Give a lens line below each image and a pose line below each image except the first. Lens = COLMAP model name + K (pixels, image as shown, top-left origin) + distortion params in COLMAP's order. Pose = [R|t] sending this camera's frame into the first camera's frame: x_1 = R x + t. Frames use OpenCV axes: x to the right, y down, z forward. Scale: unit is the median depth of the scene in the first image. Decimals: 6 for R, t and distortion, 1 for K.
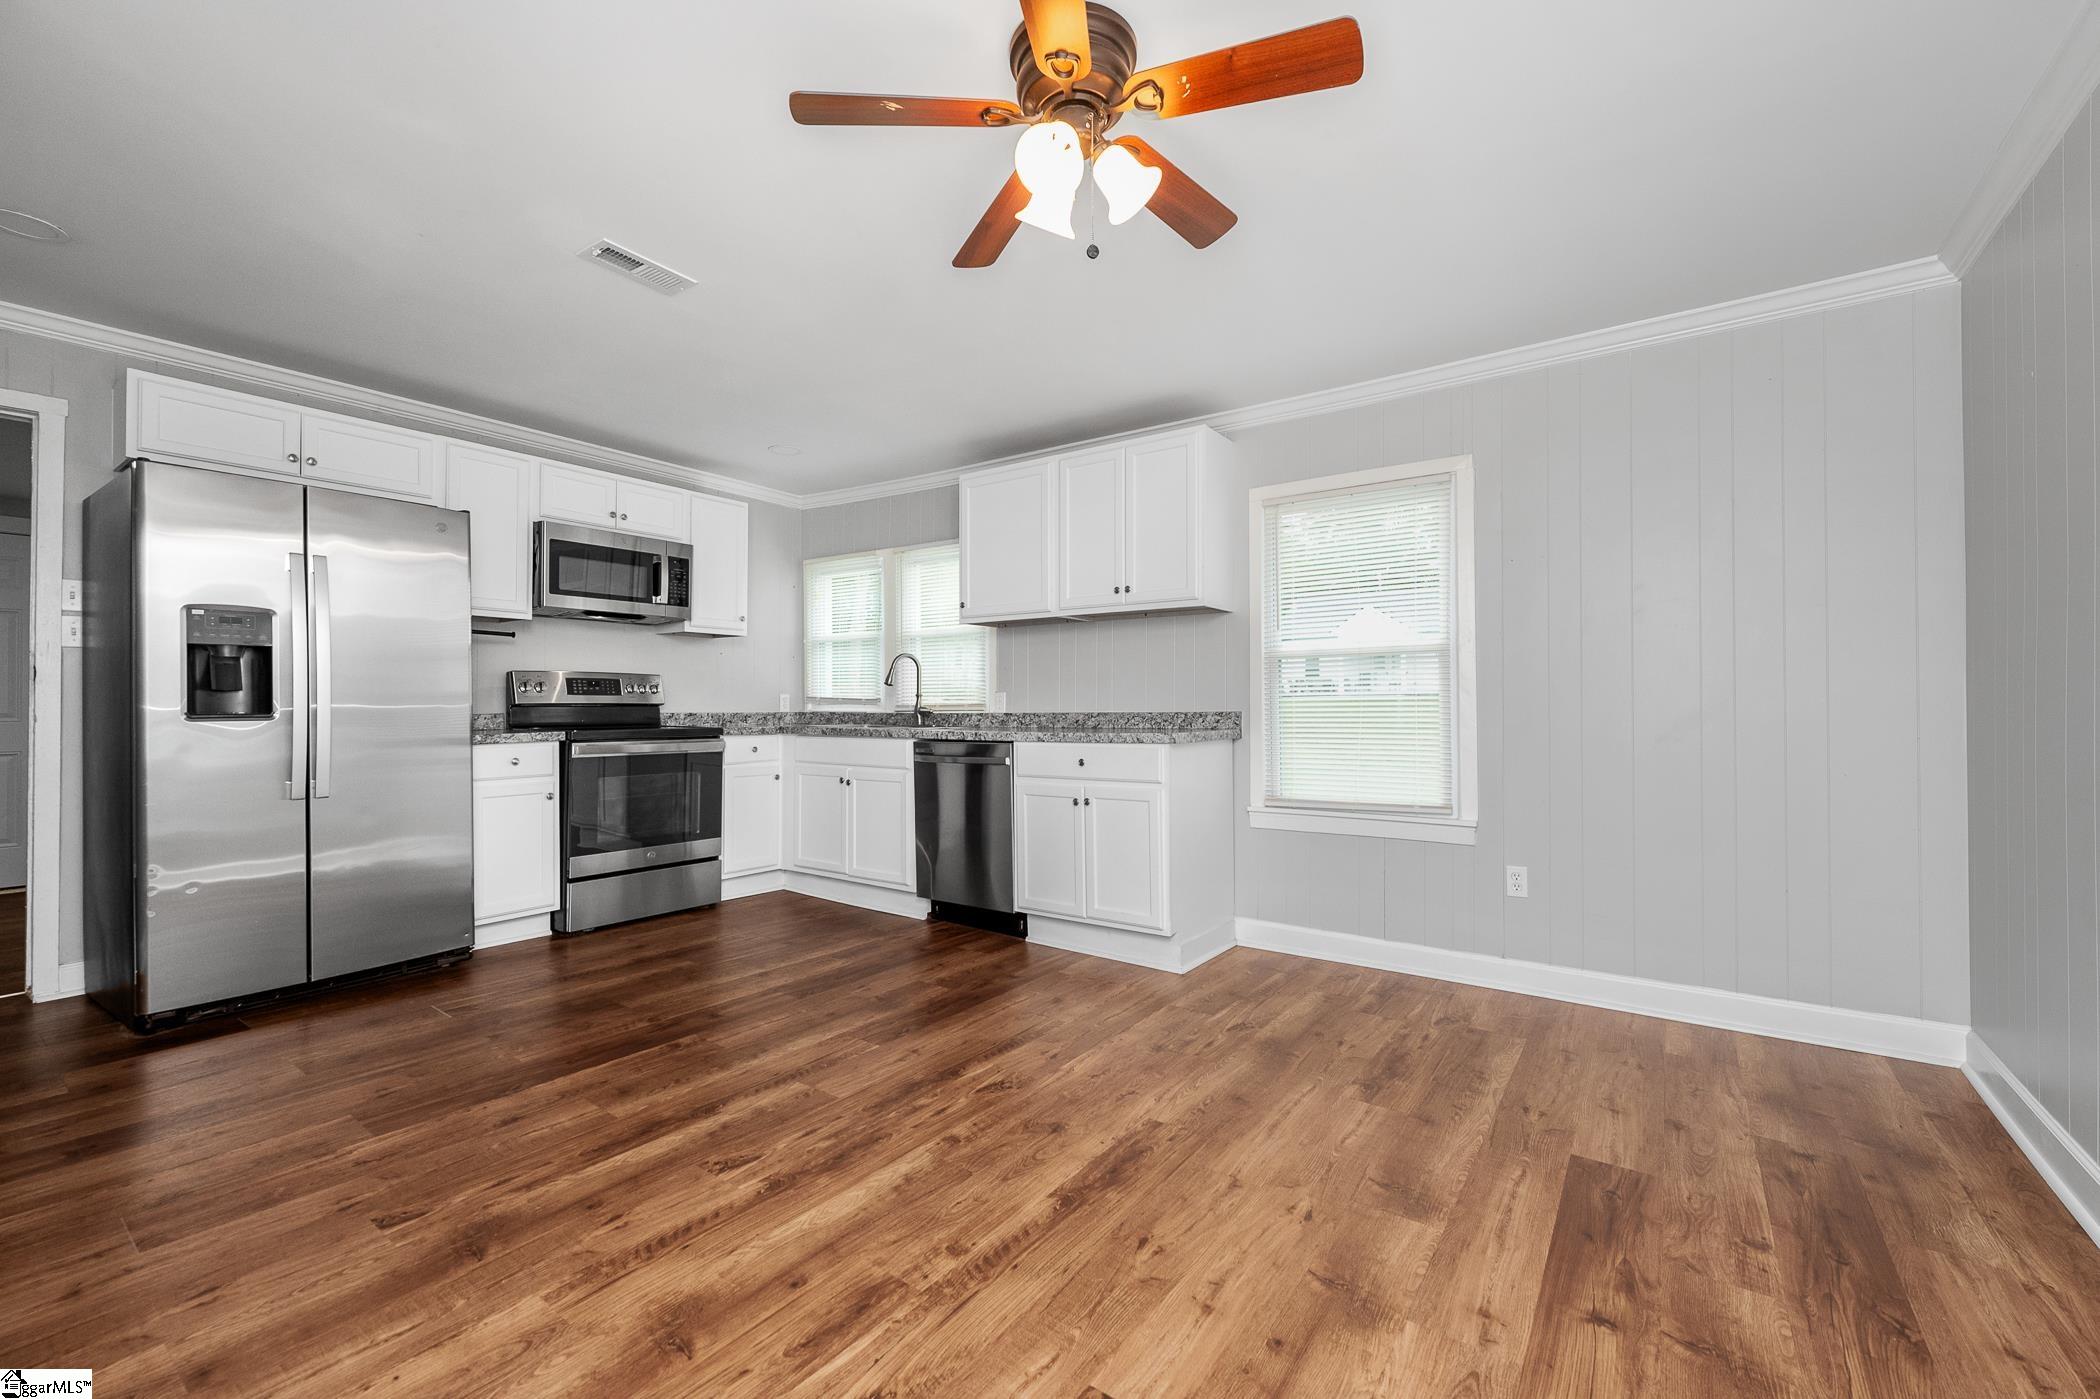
lens RADIAL K [[853.1, 0, 1055.8], [0, 853.1, 701.9], [0, 0, 1]] dist [0.001248, -0.000057]
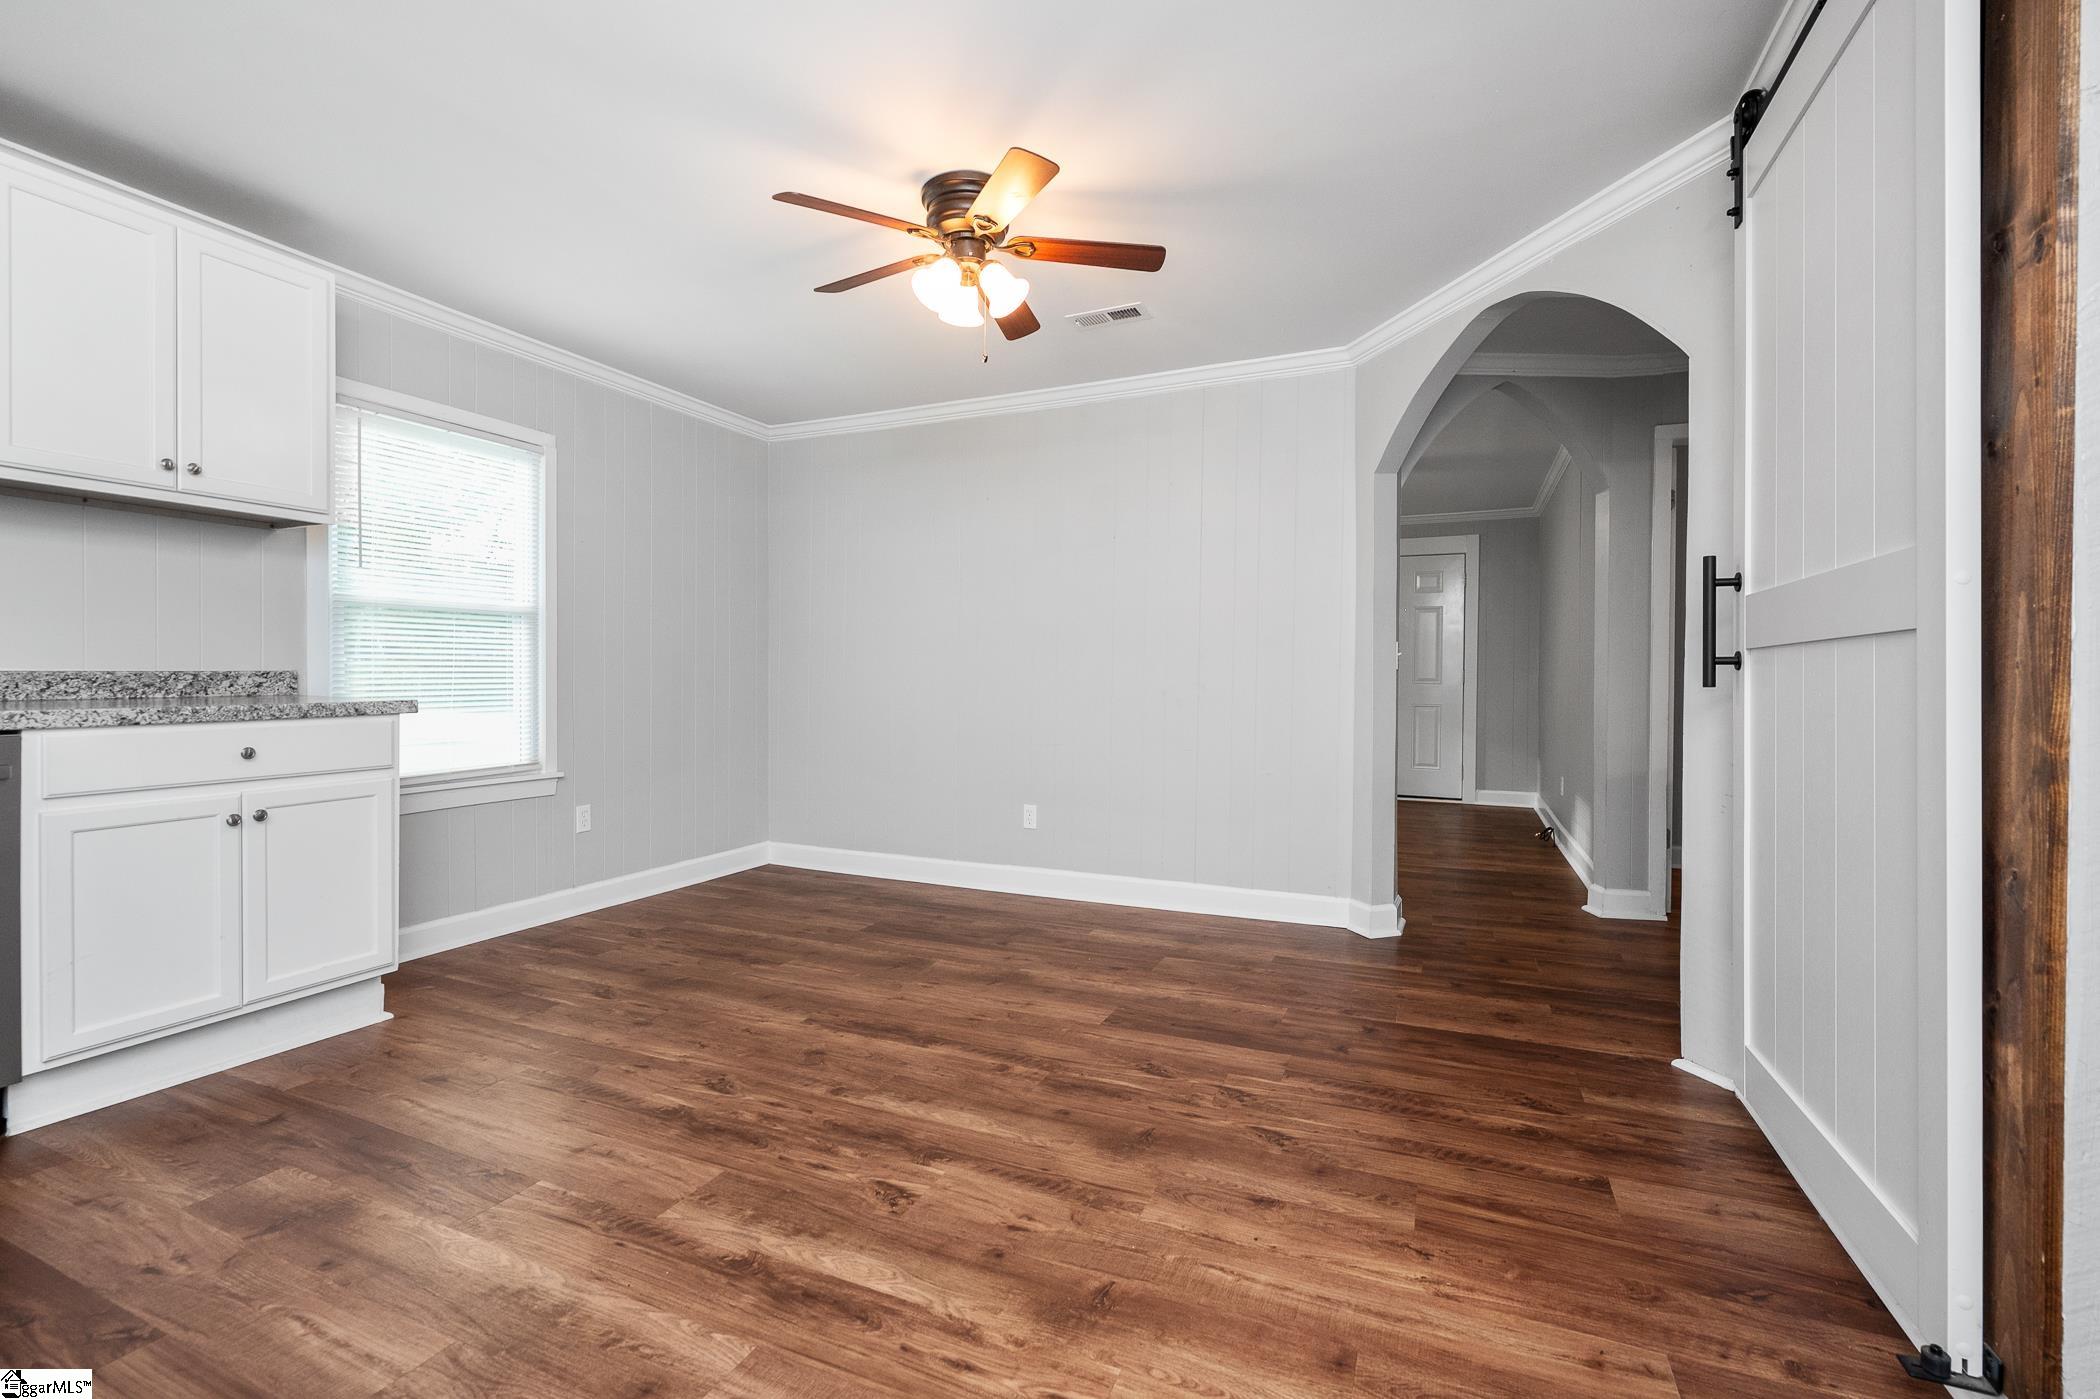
lens RADIAL K [[906.4, 0, 1035.7], [0, 906.4, 696.2], [0, 0, 1]] dist [-0.003781, -0.000081]
pose [[-0.187591, -0.022237, 0.981995, -1.126321], [-0.012276, 0.999719, 0.020293, 0.016028], [-0.982171, -0.008248, -0.187811, 0.902690]]
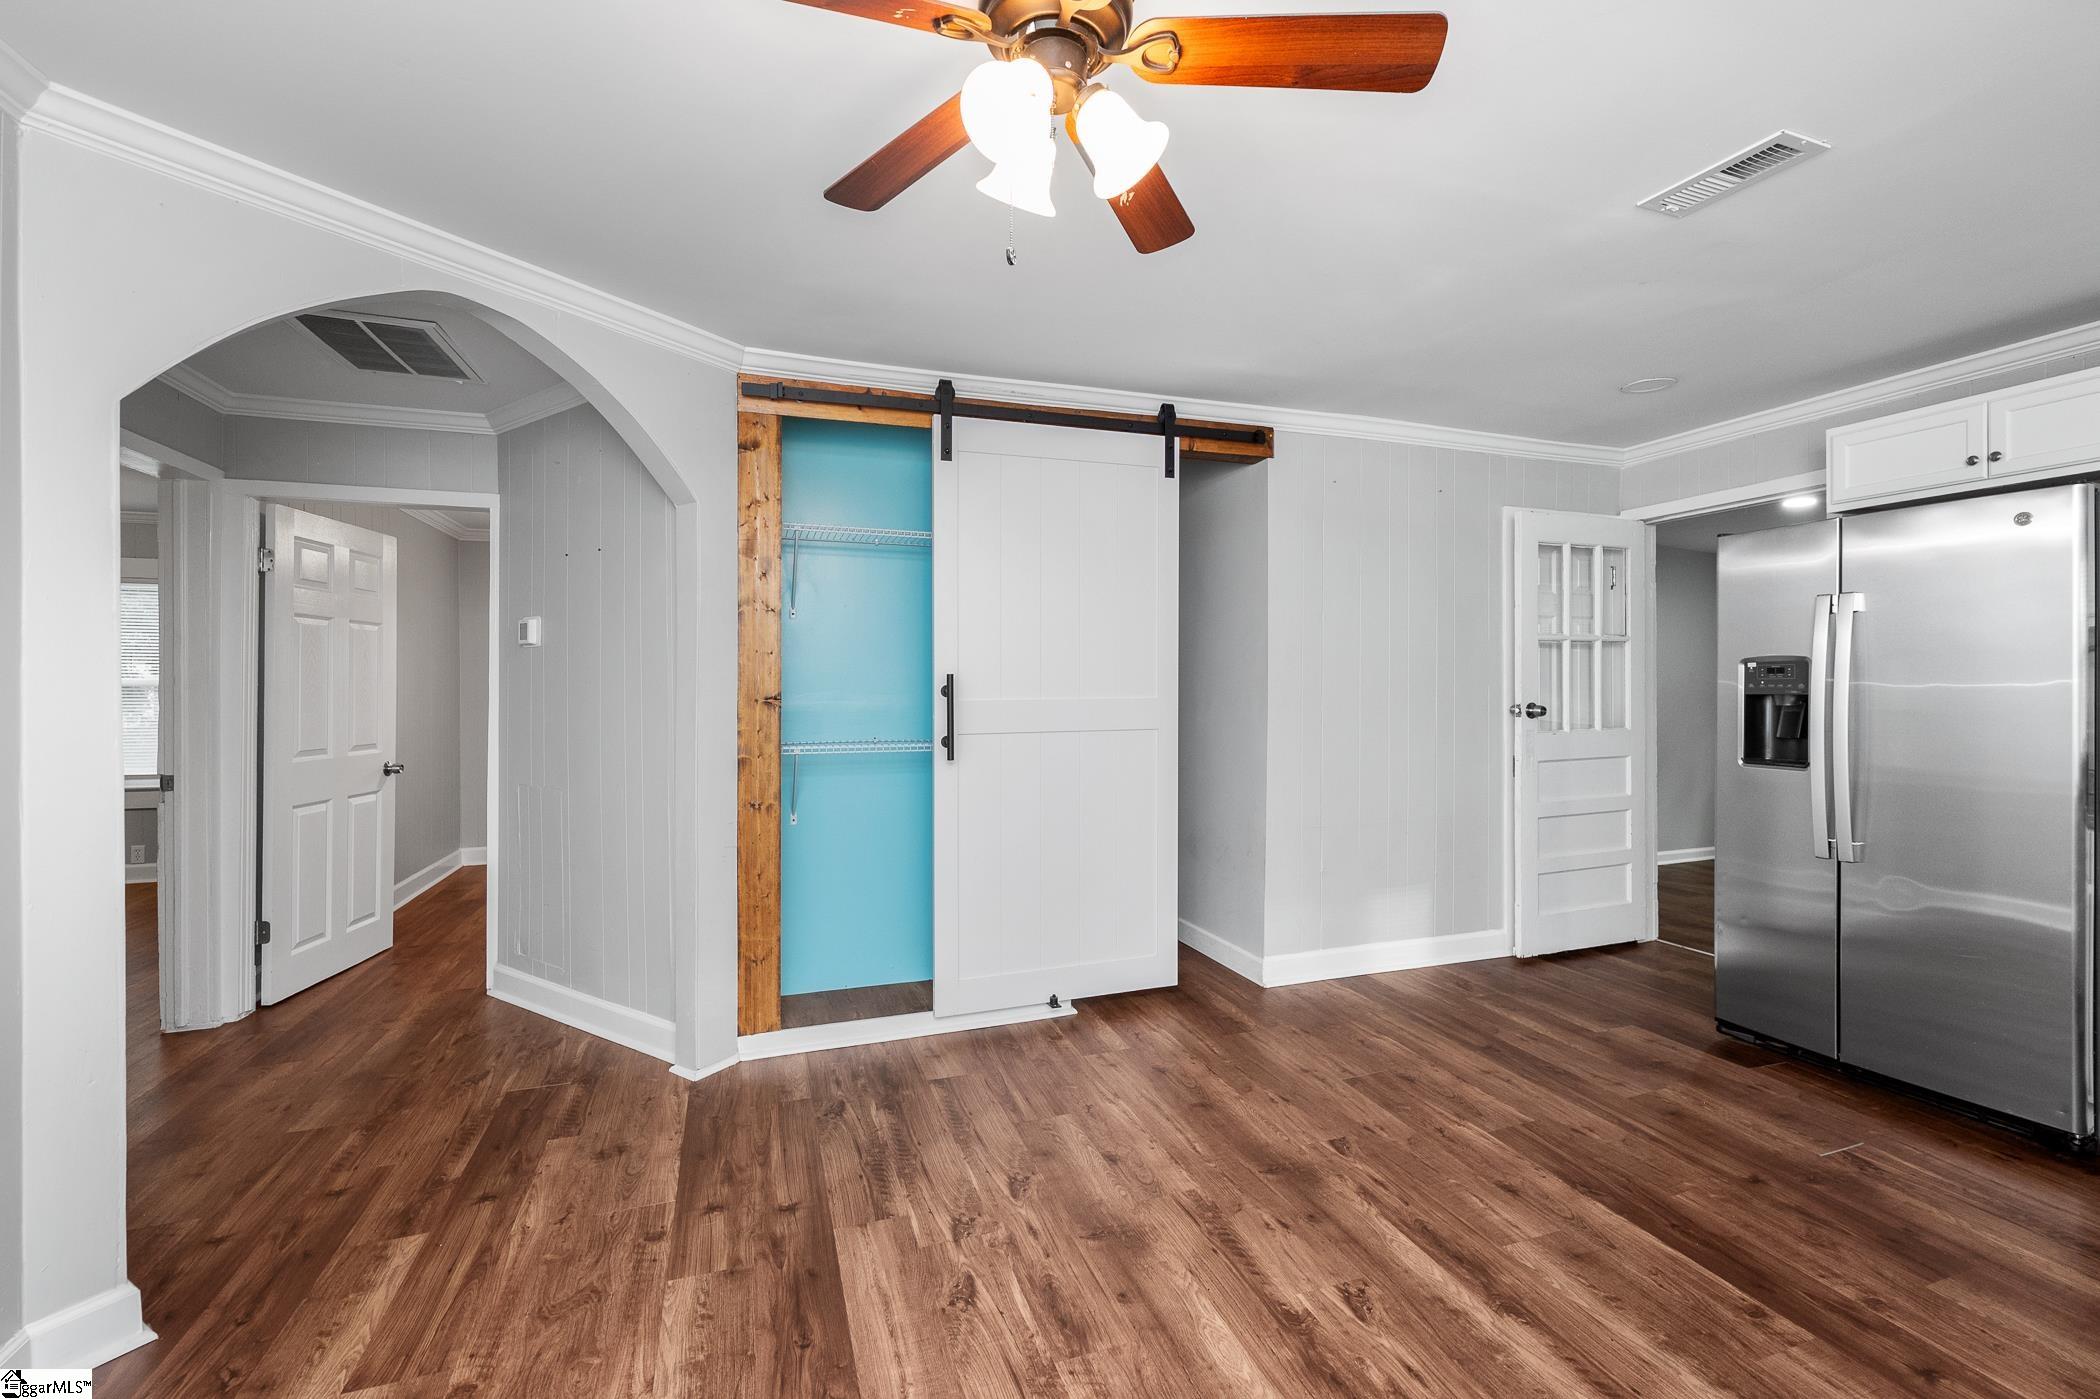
lens RADIAL K [[906.4, 0, 1054.1], [0, 906.4, 677.7], [0, 0, 1]] dist [-0.003781, -0.000081]
pose [[-0.575391, 0.000286, -0.817878, 0.522394], [0.004775, 0.999984, -0.003010, -0.108456], [0.817864, -0.005637, -0.575383, 1.130937]]
